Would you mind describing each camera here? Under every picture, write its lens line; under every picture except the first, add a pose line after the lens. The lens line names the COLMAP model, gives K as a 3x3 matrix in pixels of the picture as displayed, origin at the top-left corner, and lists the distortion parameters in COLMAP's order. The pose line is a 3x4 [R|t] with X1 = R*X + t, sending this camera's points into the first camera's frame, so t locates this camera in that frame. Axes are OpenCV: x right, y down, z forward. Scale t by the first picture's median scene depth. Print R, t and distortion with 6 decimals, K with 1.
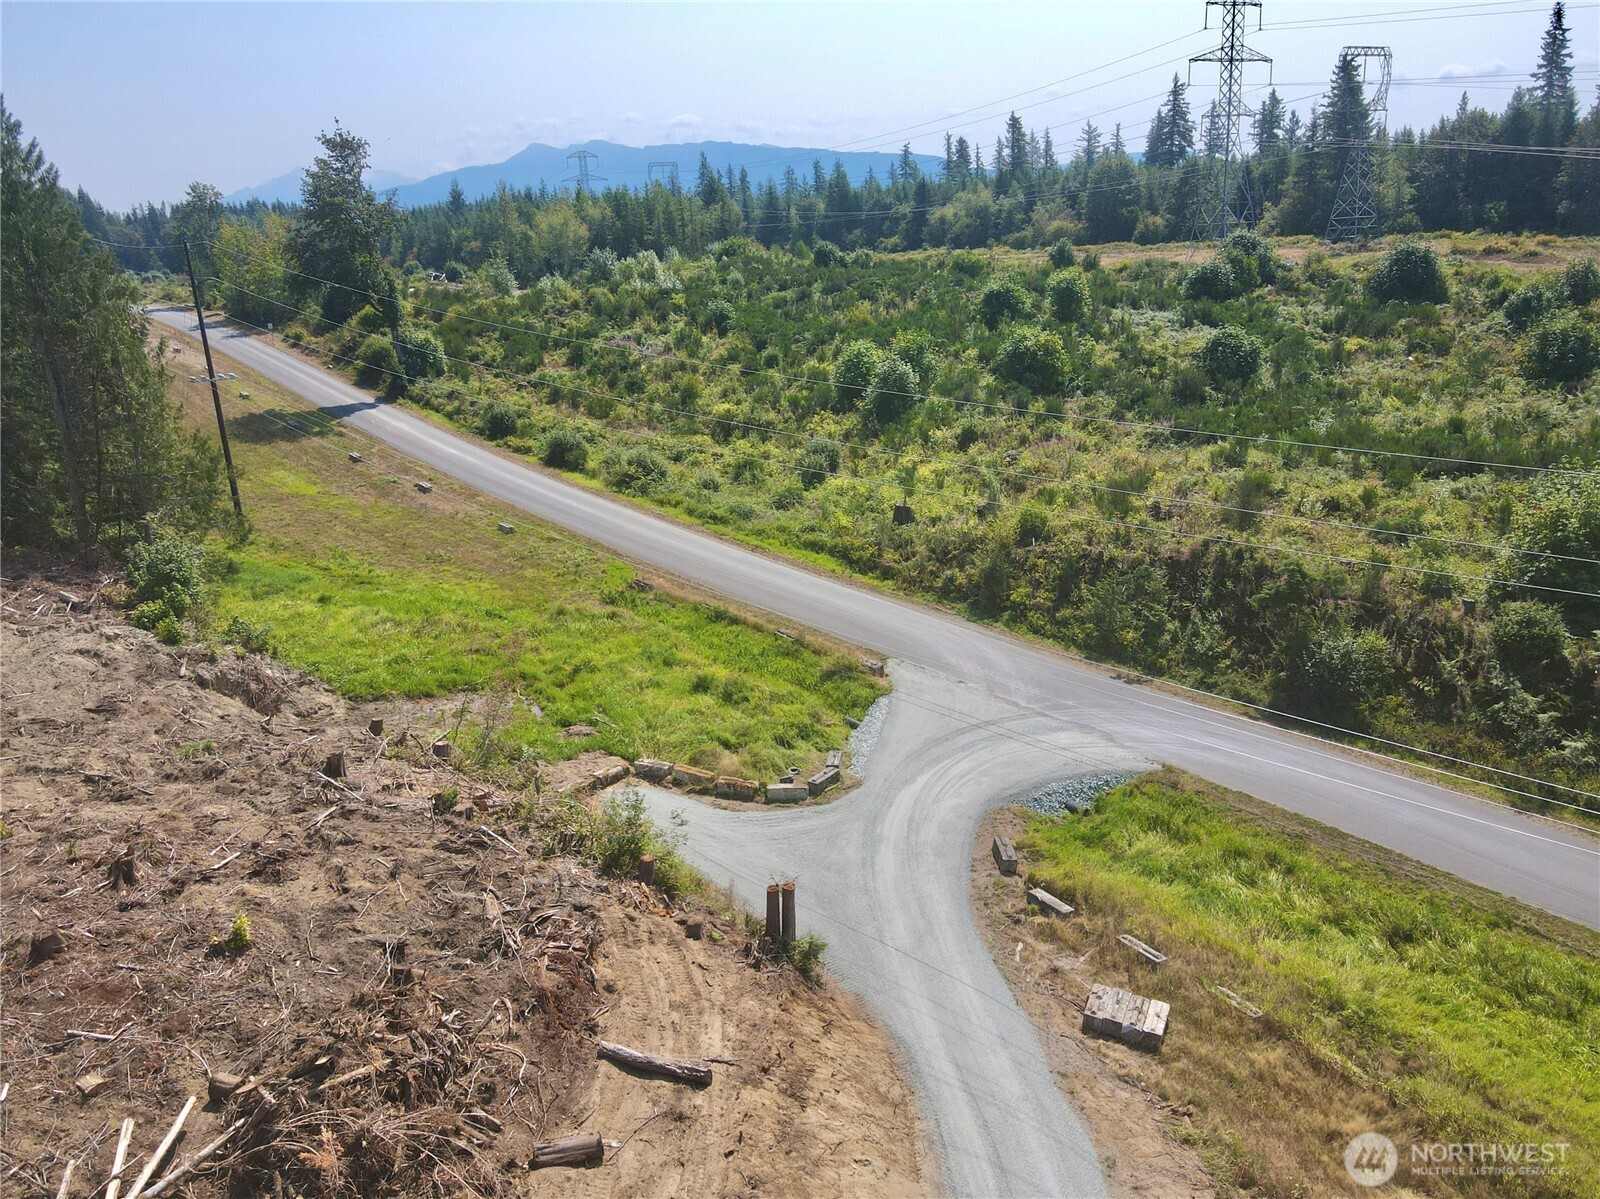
lens RADIAL K [[1198.3, 0, 782.9], [0, 1198.3, 599.0], [0, 0, 1]] dist [-0.012062, 0.050860]
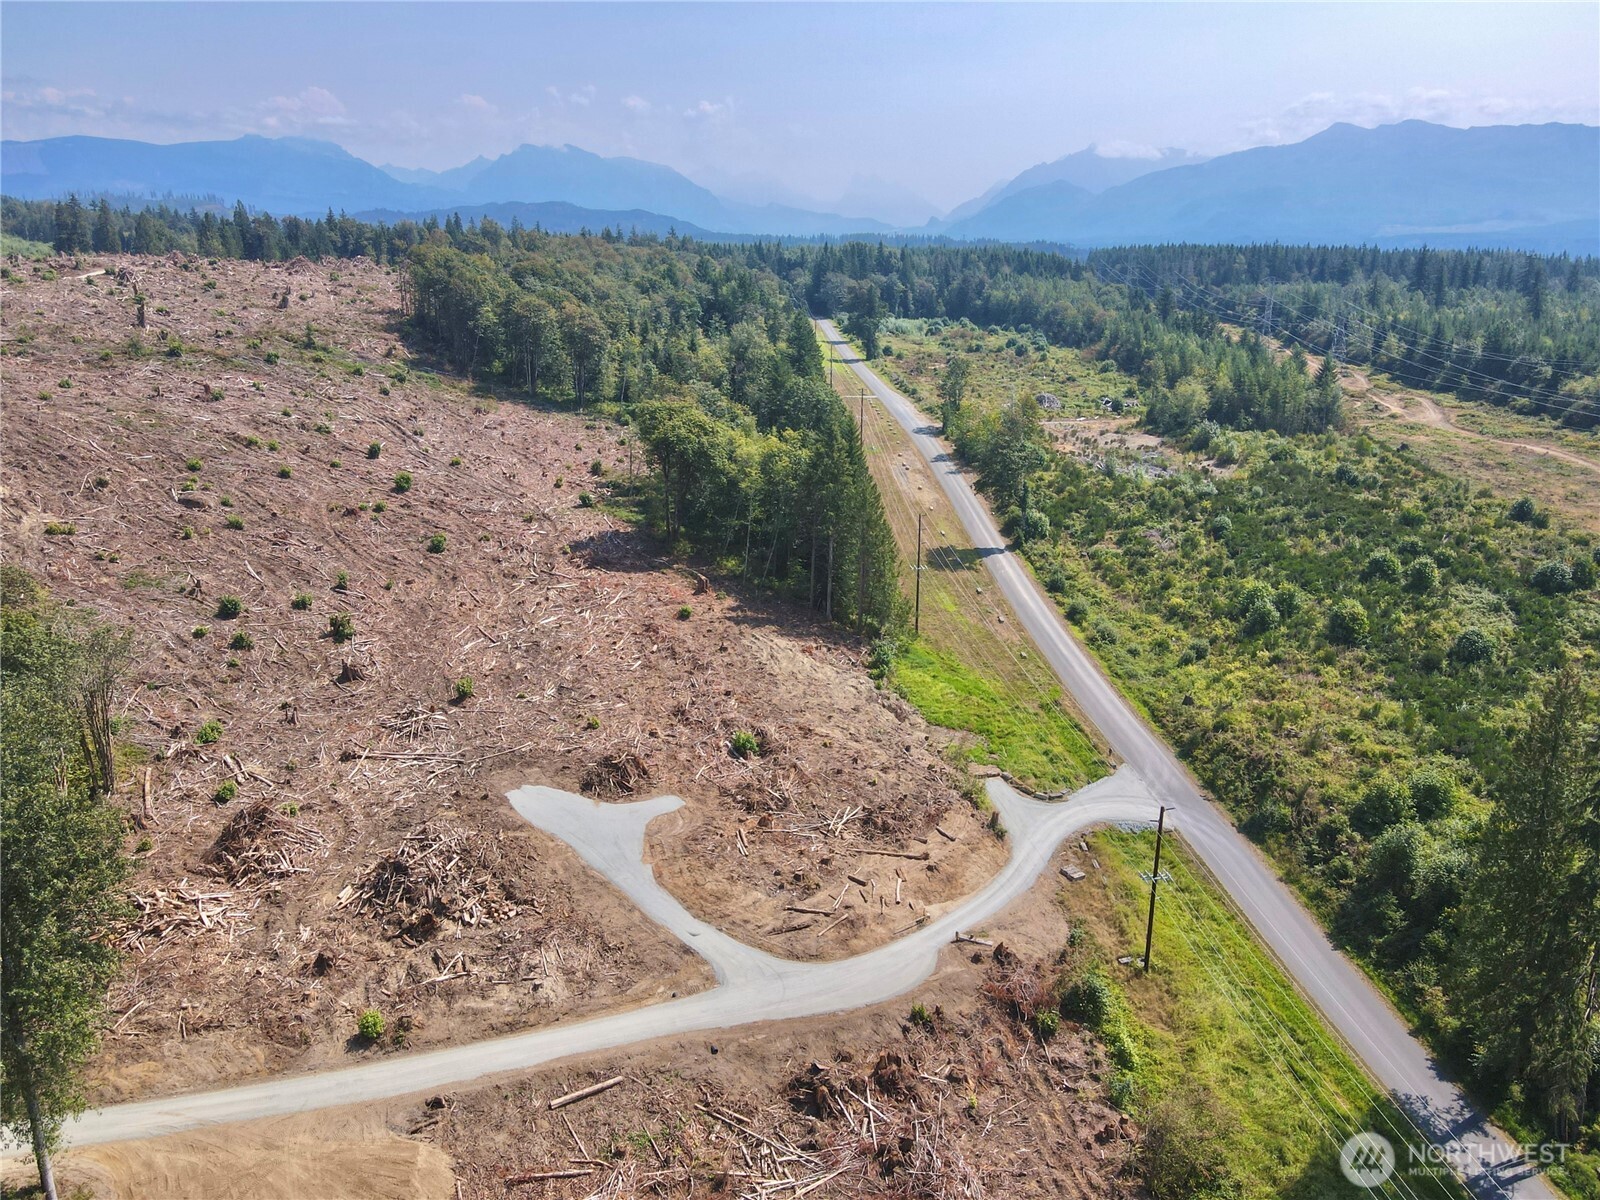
lens RADIAL K [[1198.3, 0, 782.9], [0, 1198.3, 599.5], [0, 0, 1]] dist [-0.012062, 0.050860]
pose [[0.823137, 0.217269, -0.524634, 0.484073], [-0.204191, 0.975358, 0.083559, -0.227377], [0.529861, 0.038345, 0.847217, -0.991809]]
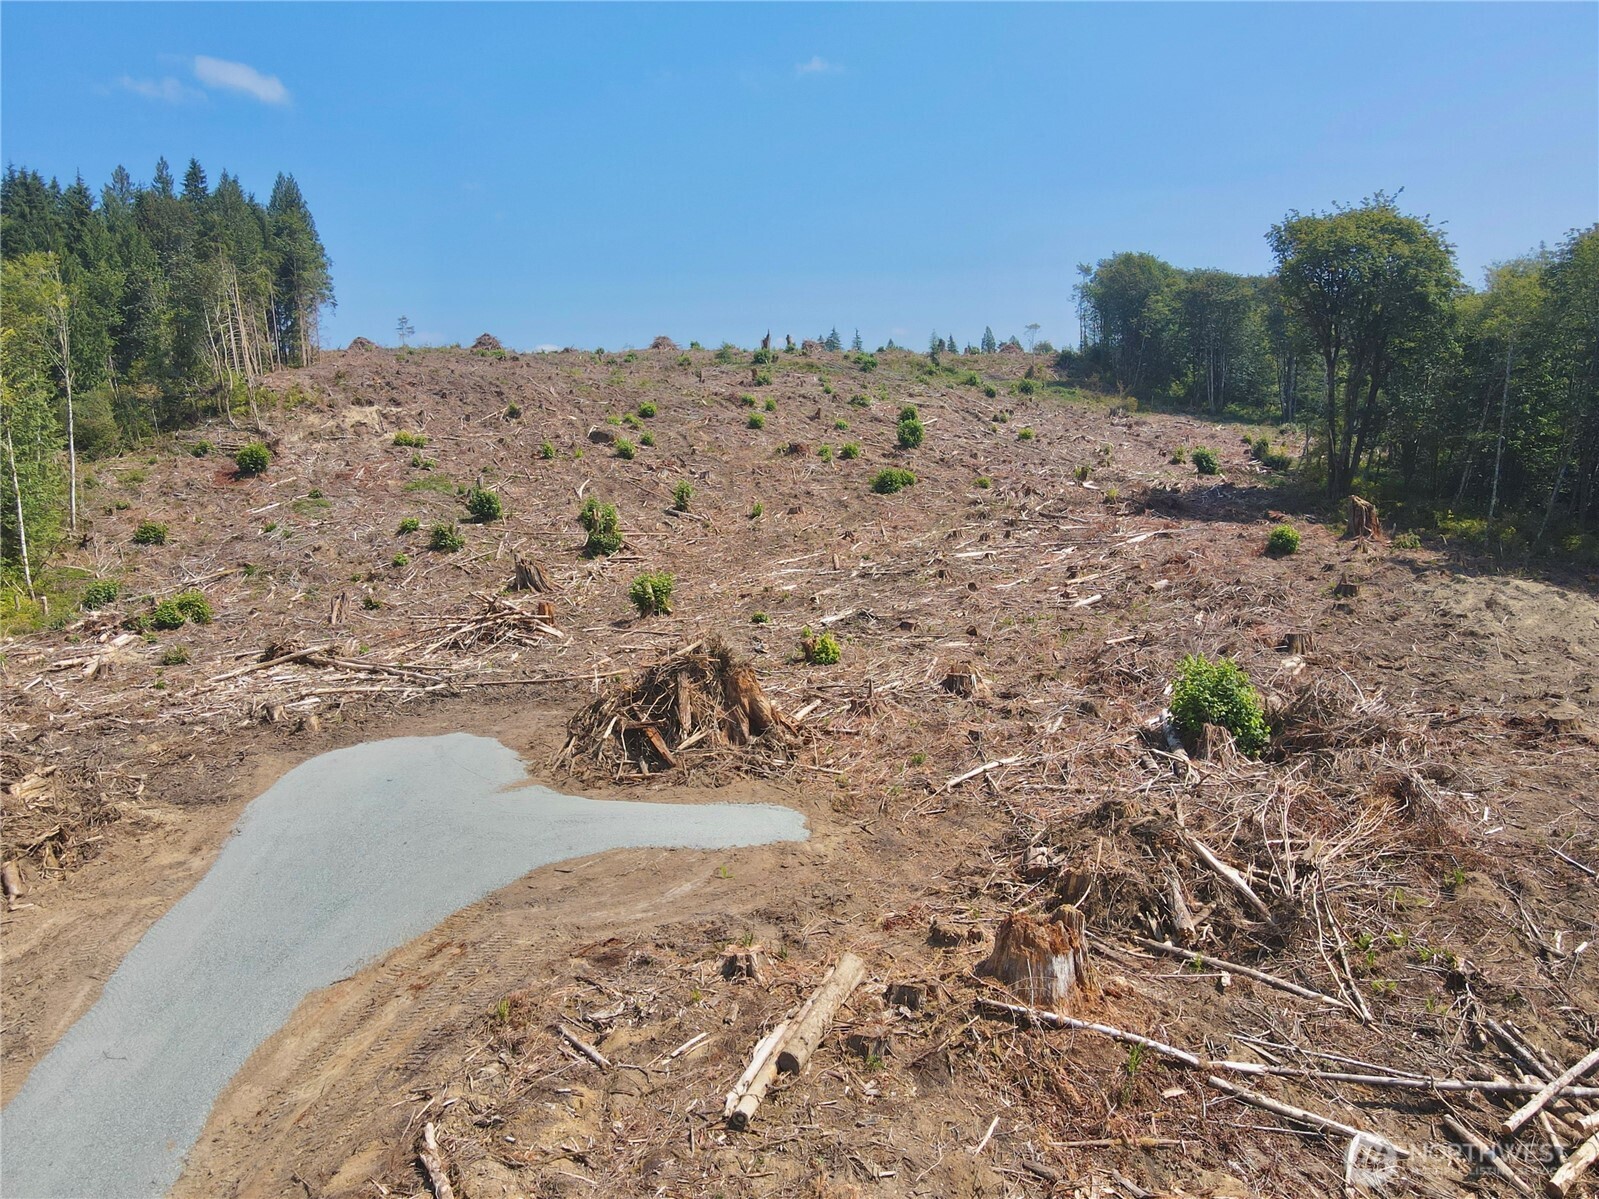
lens RADIAL K [[1197.5, 0, 782.5], [0, 1197.5, 599.0], [0, 0, 1]] dist [-0.012062, 0.050860]
pose [[0.298567, 0.120992, -0.946688, 0.002195], [-0.234138, 0.970904, 0.050244, 0.068577], [0.925223, 0.206654, 0.318208, 0.023720]]
